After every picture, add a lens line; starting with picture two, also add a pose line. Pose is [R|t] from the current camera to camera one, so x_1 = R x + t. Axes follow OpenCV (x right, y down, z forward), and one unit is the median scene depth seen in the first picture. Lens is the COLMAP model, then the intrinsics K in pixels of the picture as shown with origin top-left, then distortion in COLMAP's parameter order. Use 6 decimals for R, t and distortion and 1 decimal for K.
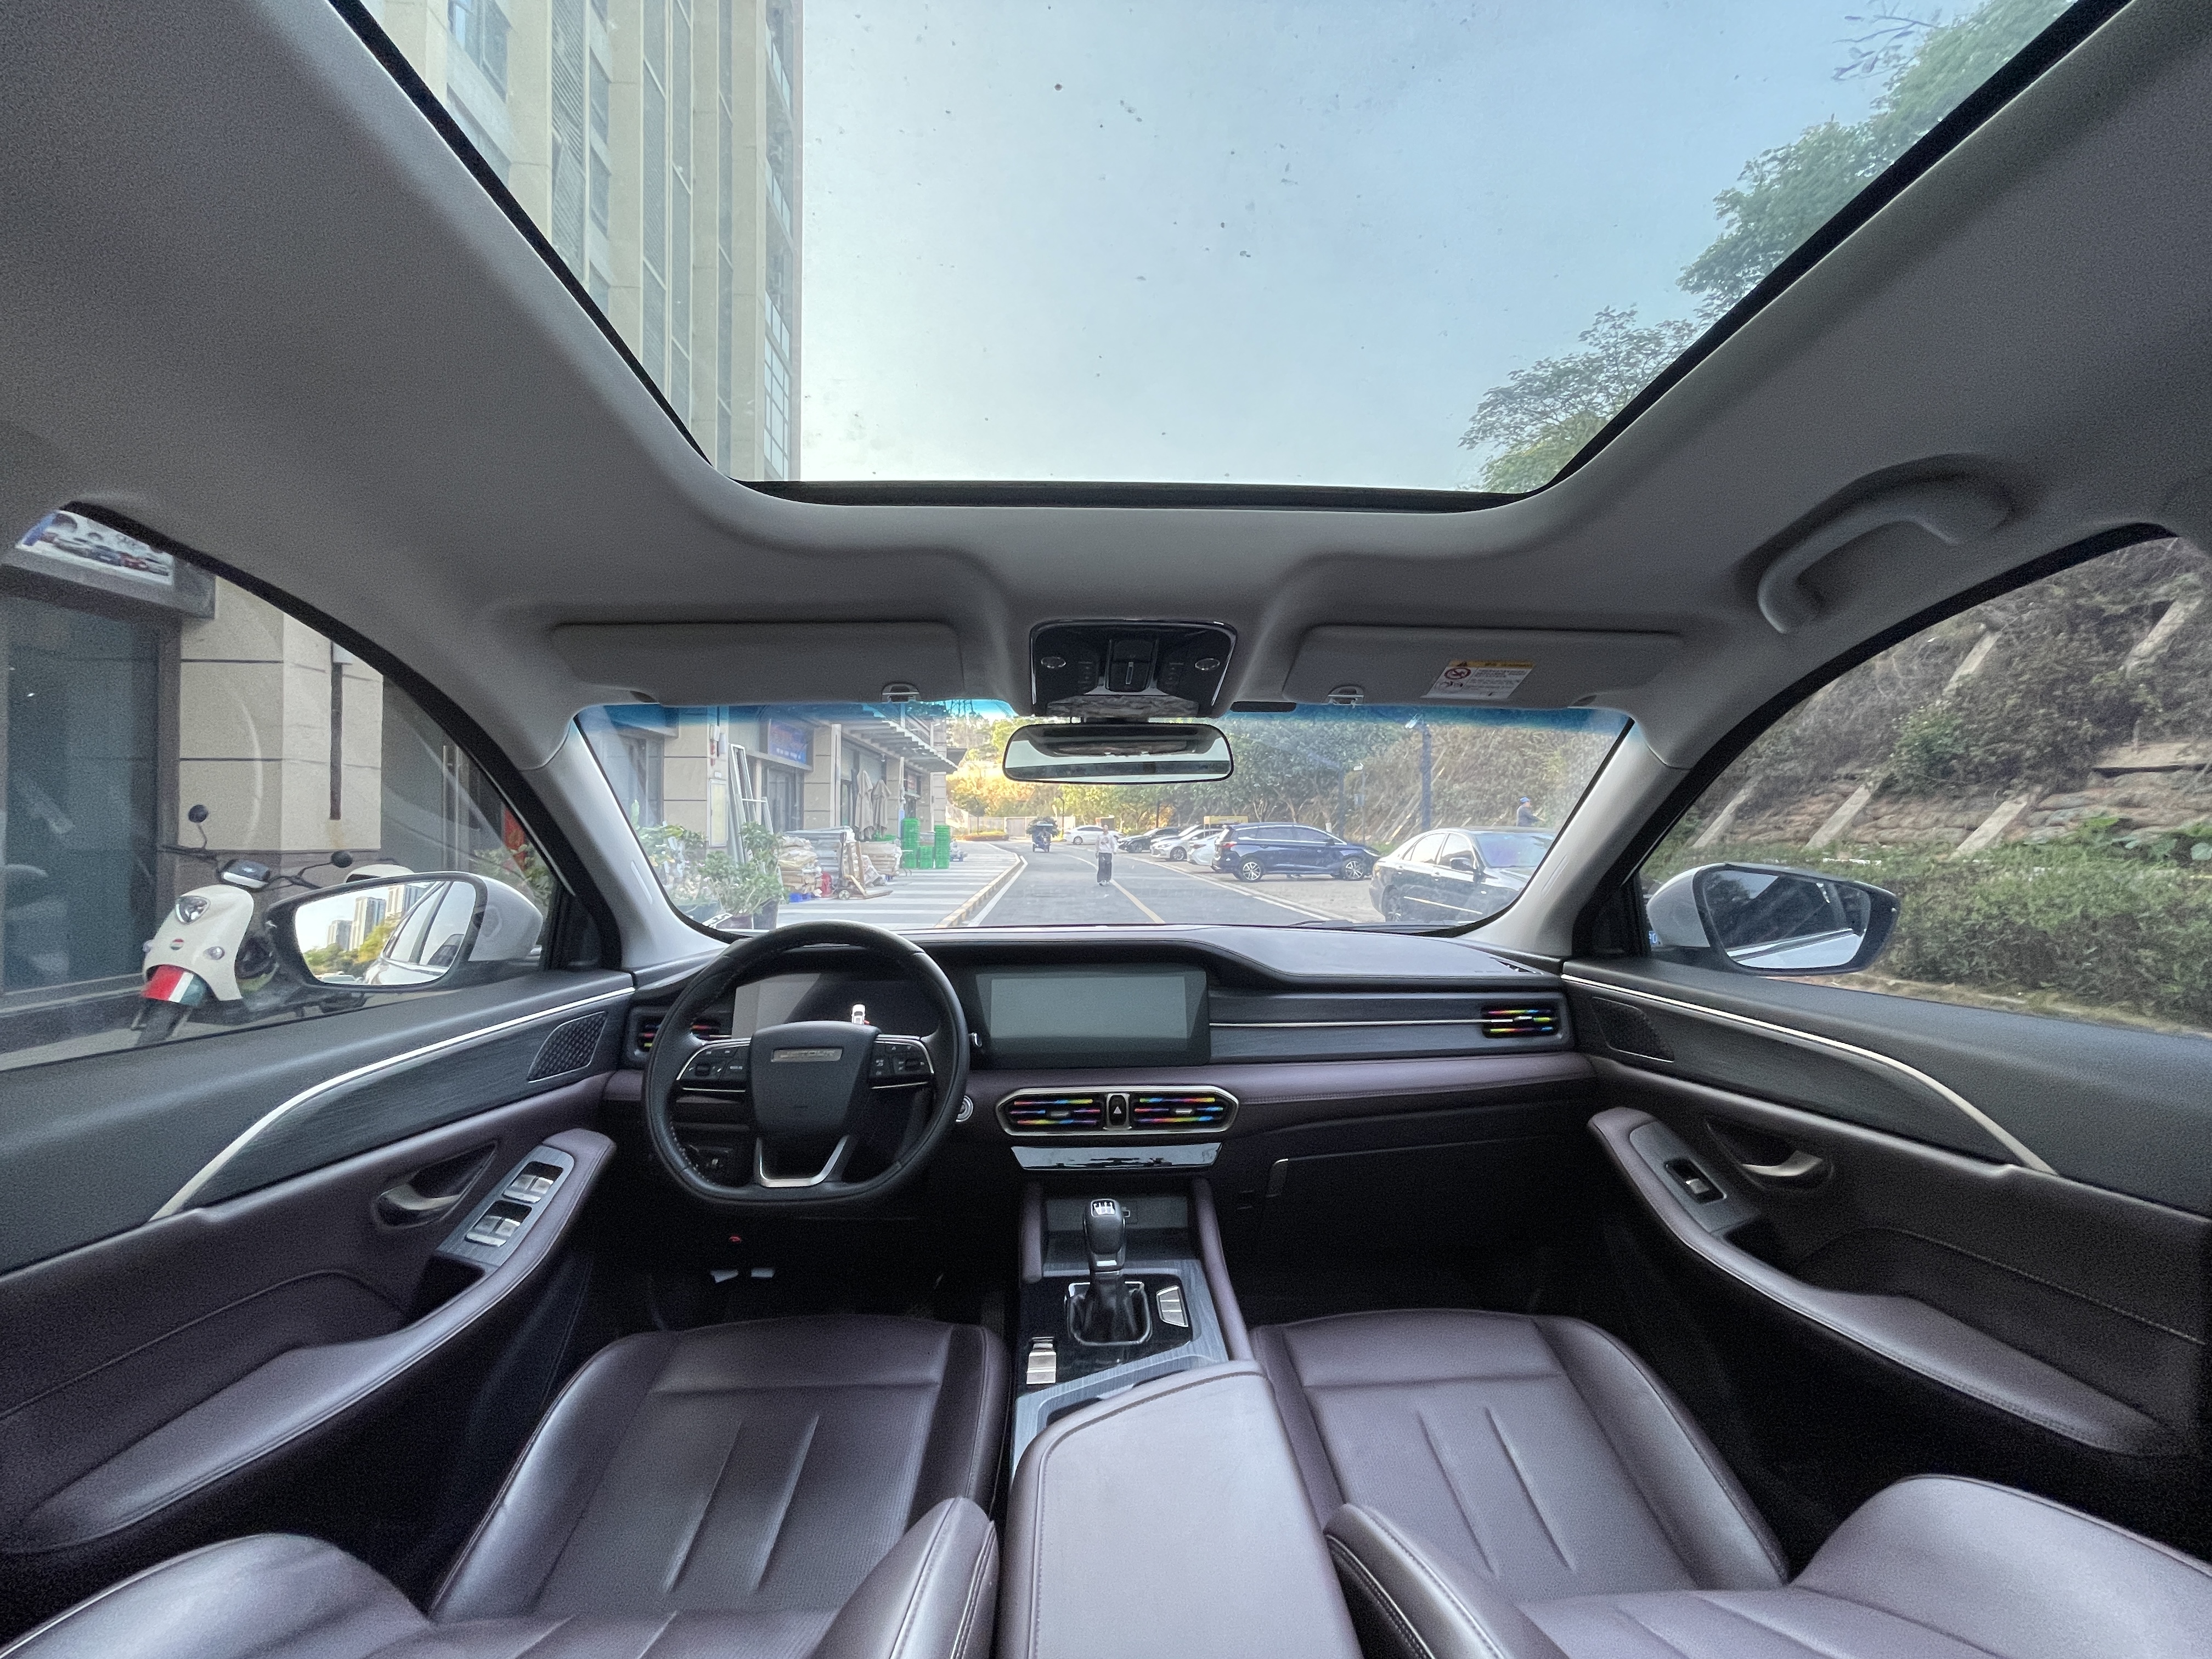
lens RADIAL K [[881.9, 0, 1095.7], [0, 881.9, 831.2], [0, 0, 1]] dist [-0.013741, -0.000130]
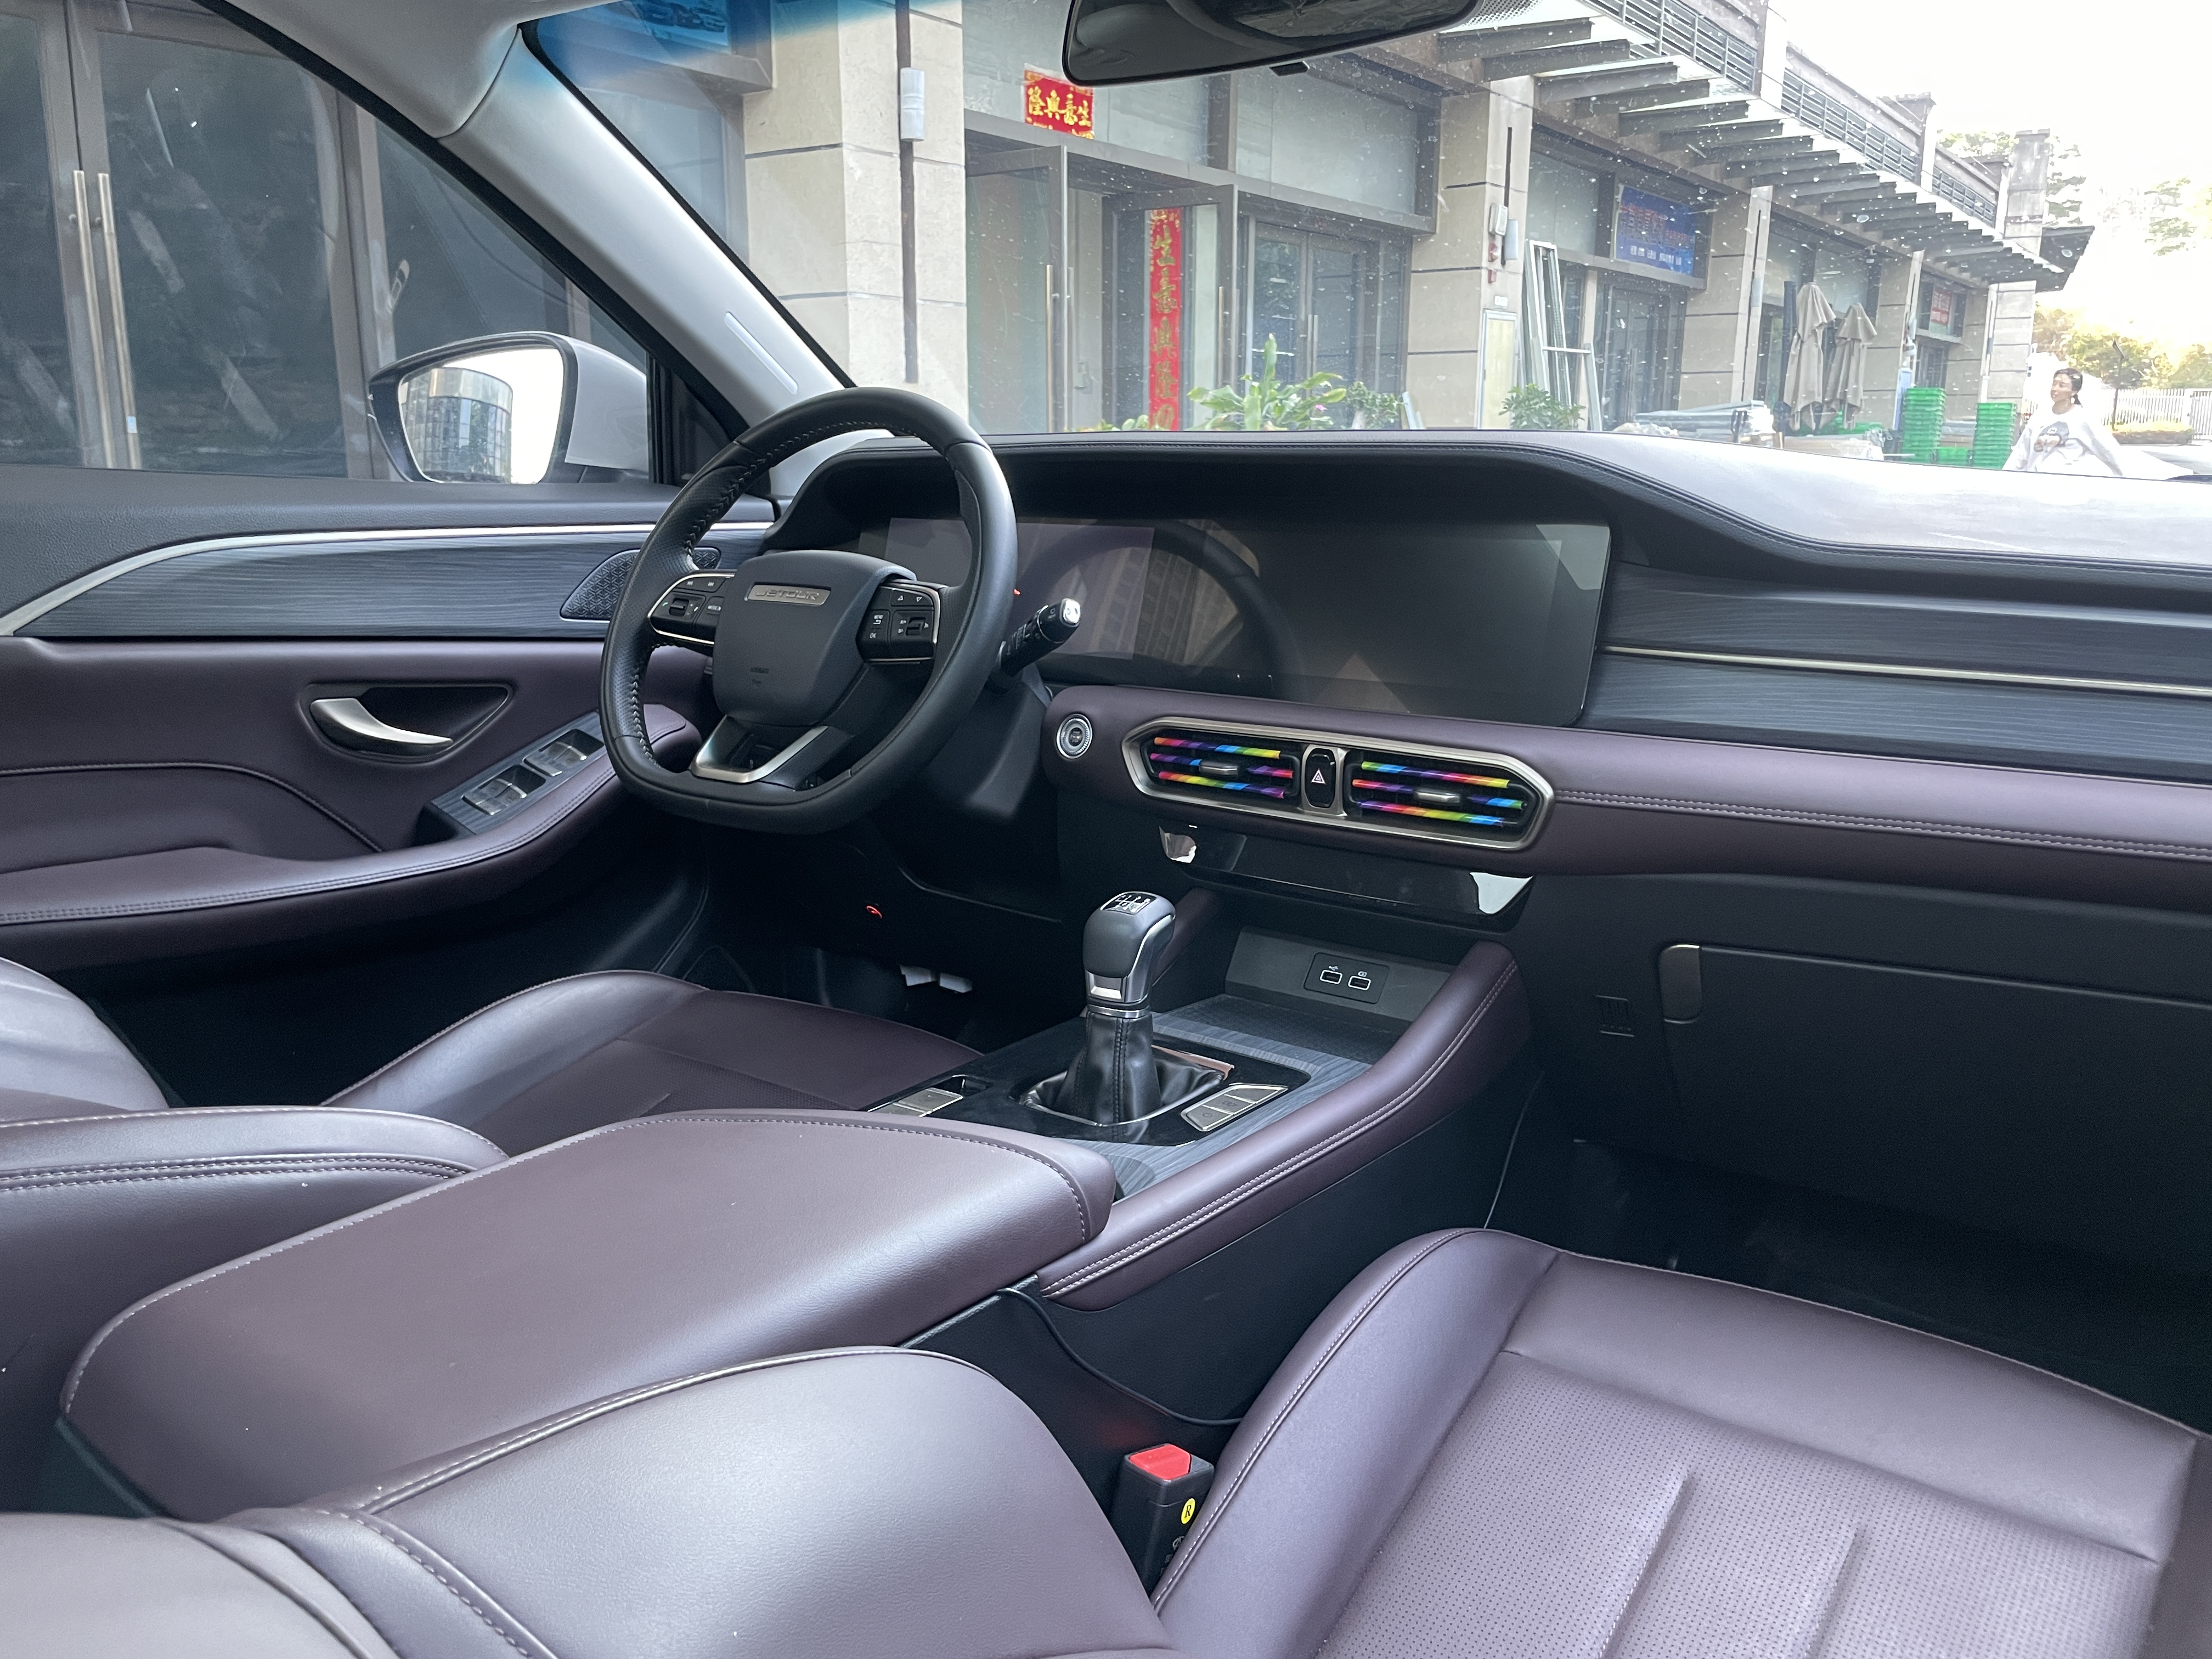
lens RADIAL K [[1644.0, 0, 1107.7], [0, 1644.0, 825.0], [0, 0, 1]] dist [0.064236, -0.094326]
pose [[0.778056, 0.145024, -0.611226, 0.511006], [0.000714, 0.972783, 0.231719, 0.121204], [0.628195, -0.180727, 0.756776, 0.192783]]
